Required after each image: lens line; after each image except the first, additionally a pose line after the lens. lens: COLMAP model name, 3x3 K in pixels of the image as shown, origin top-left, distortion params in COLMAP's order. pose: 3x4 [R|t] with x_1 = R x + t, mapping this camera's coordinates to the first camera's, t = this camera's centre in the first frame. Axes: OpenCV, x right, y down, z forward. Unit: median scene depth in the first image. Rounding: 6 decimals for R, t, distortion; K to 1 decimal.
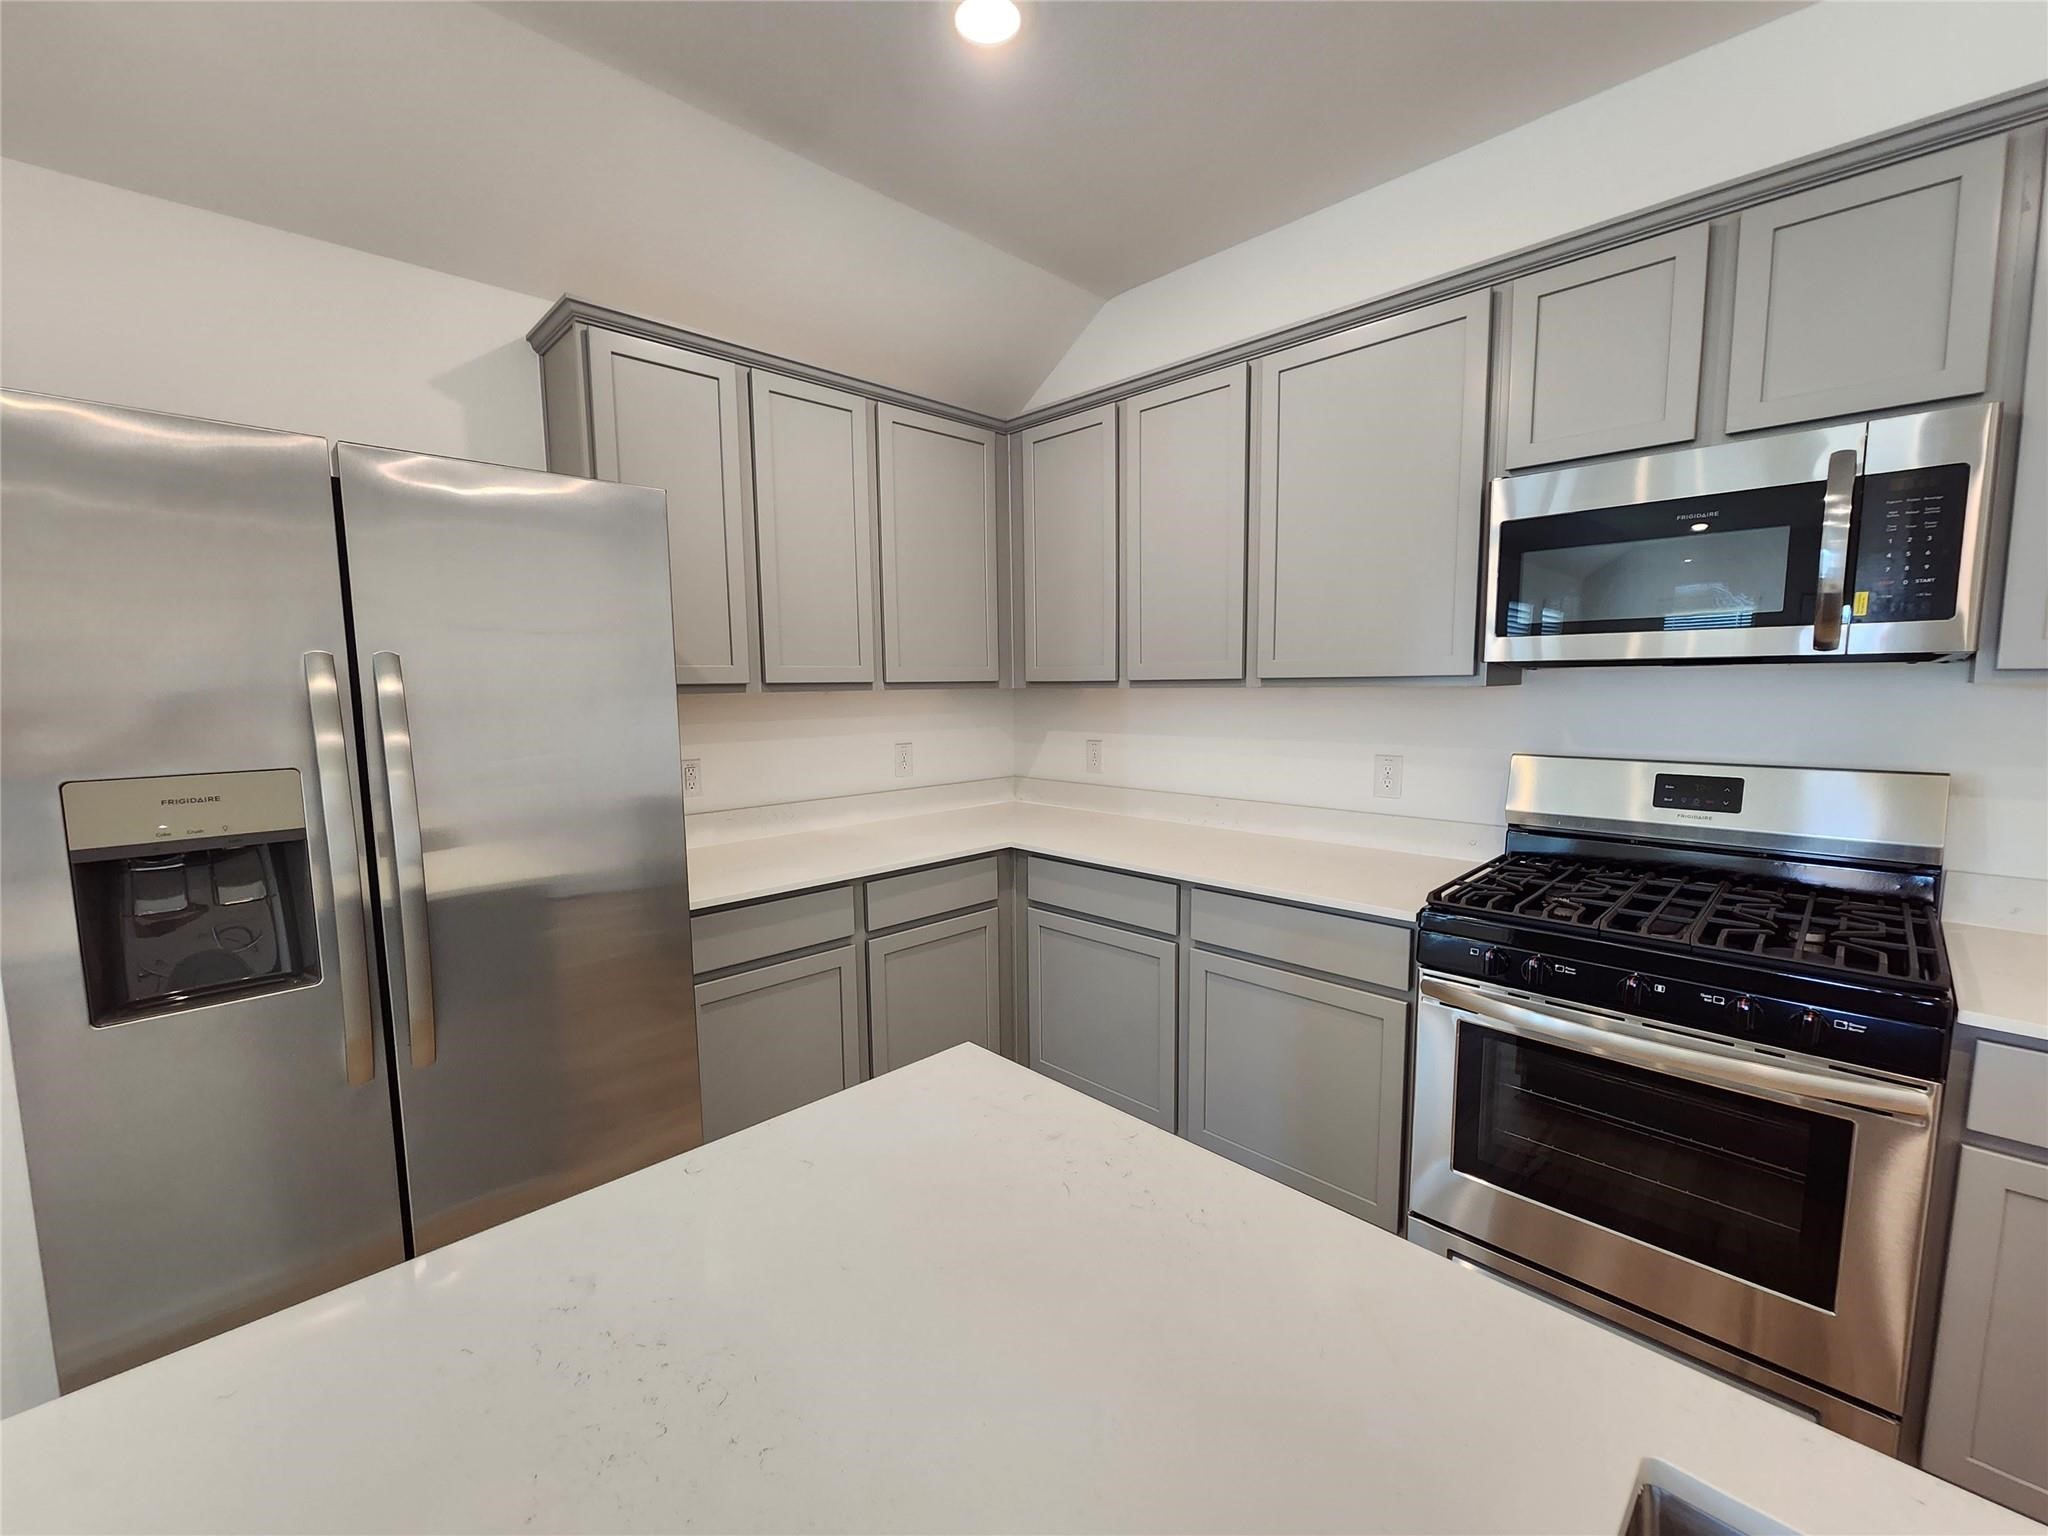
lens RADIAL K [[848.0, 0, 1014.9], [0, 848.0, 774.6], [0, 0, 1]] dist [0.001797, -0.001696]
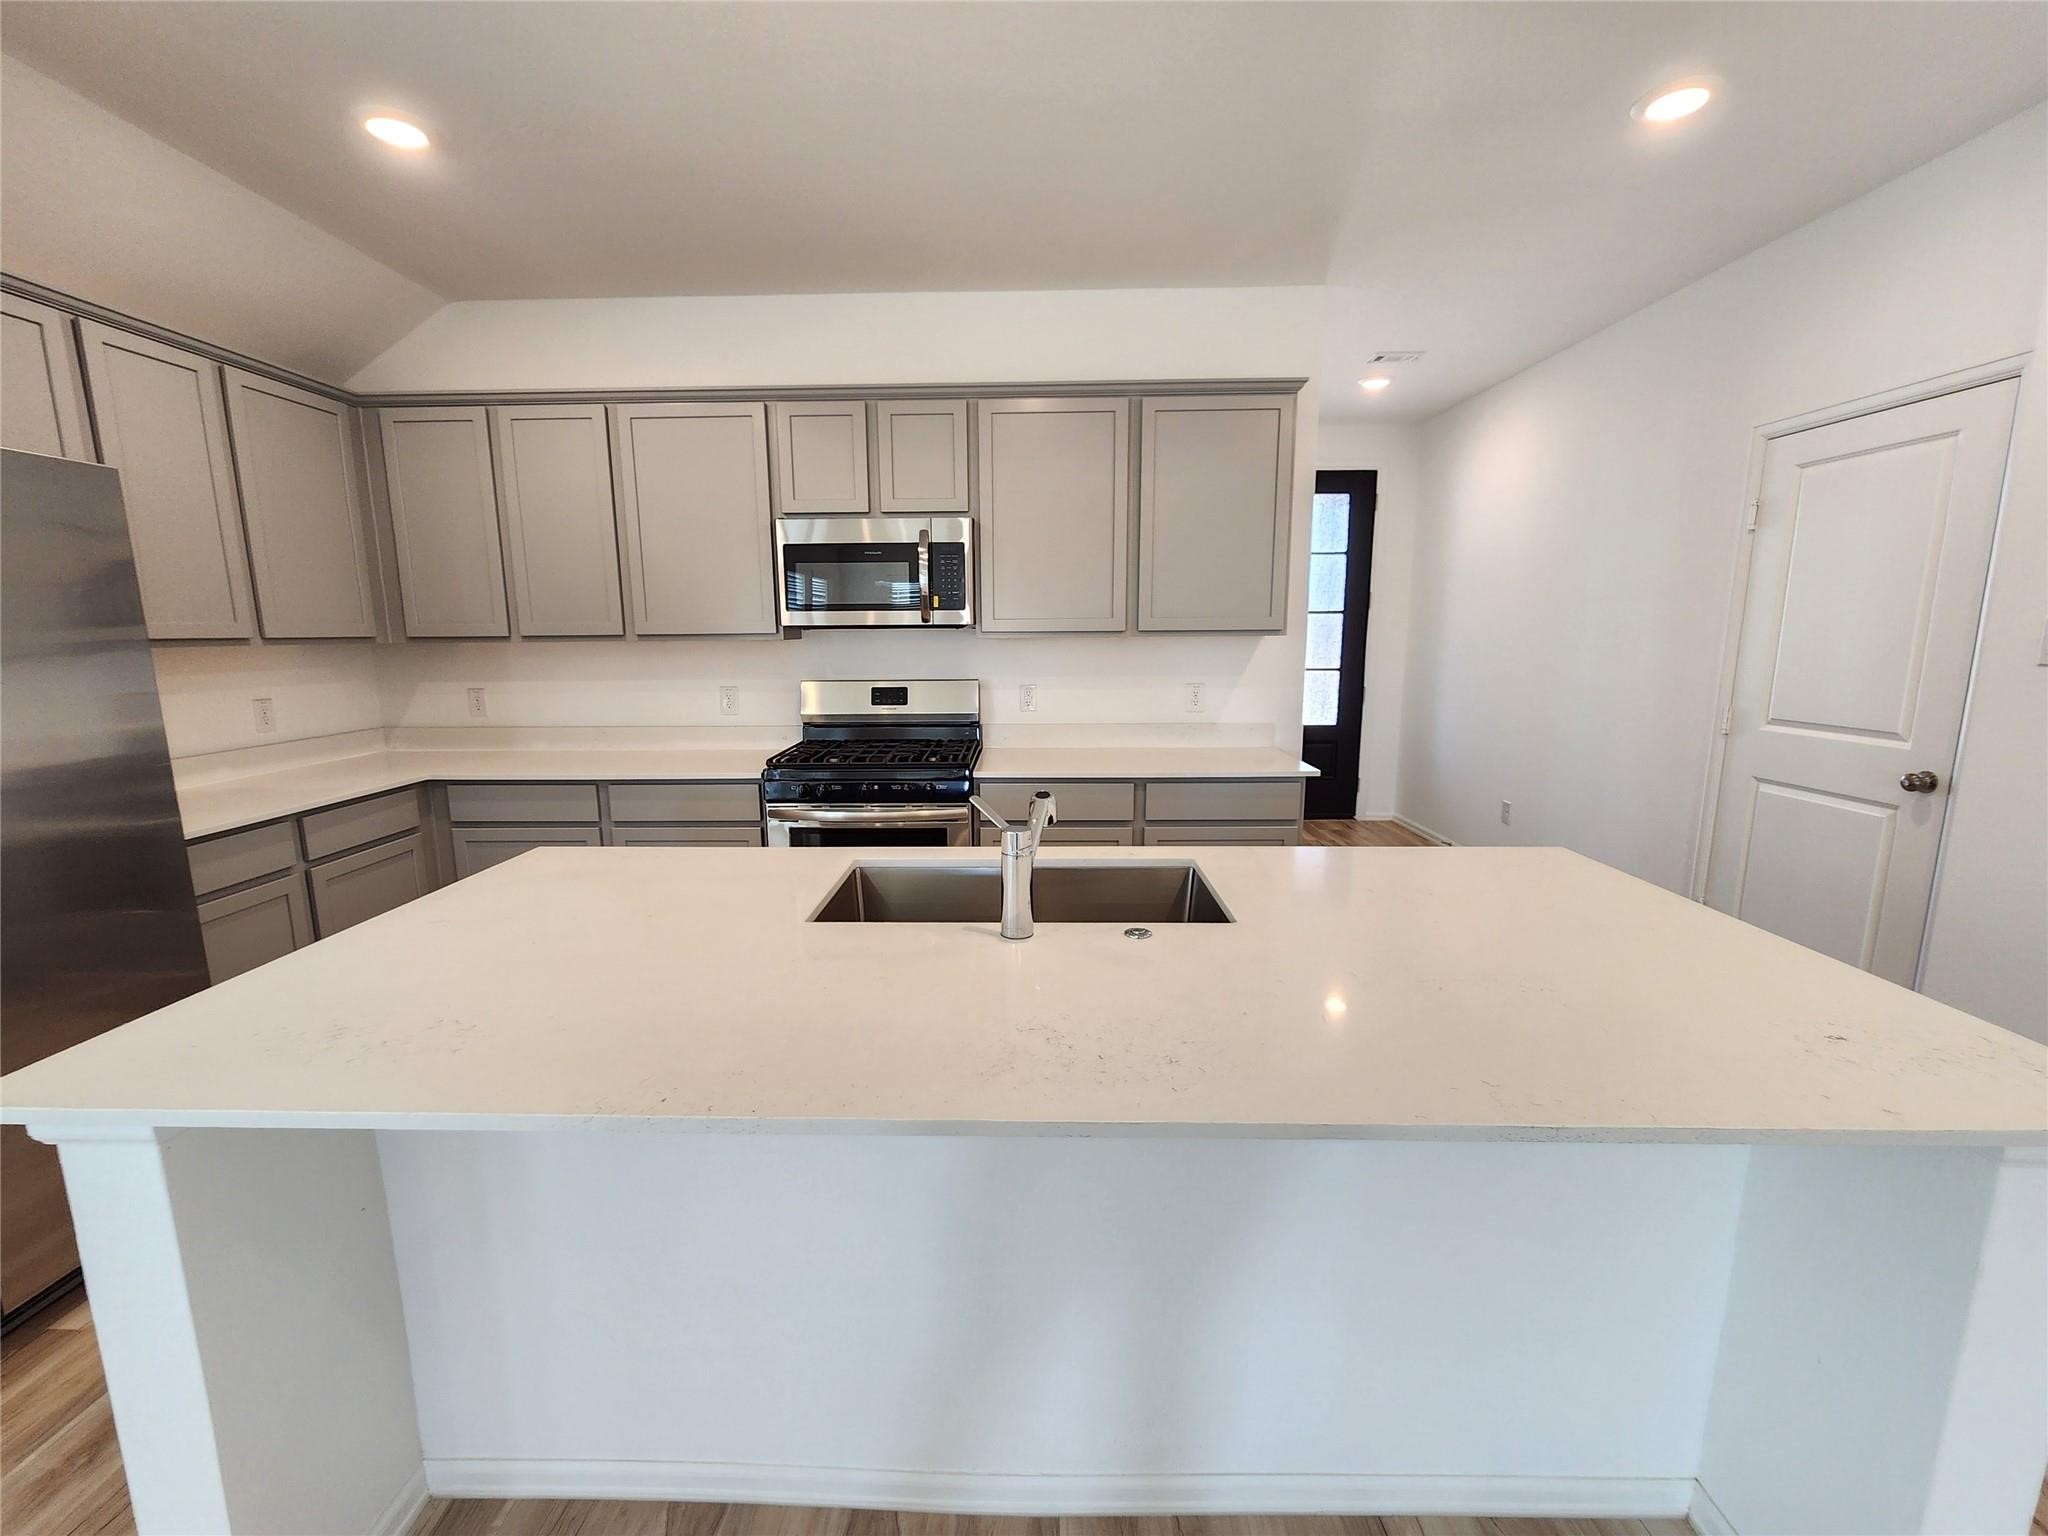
lens RADIAL K [[848.0, 0, 1013.5], [0, 848.0, 773.2], [0, 0, 1]] dist [0.001797, -0.001696]
pose [[0.714709, -0.111044, 0.690551, -0.278852], [0.076169, 0.993801, 0.080975, 0.051493], [-0.695263, -0.005275, 0.718737, -0.474705]]
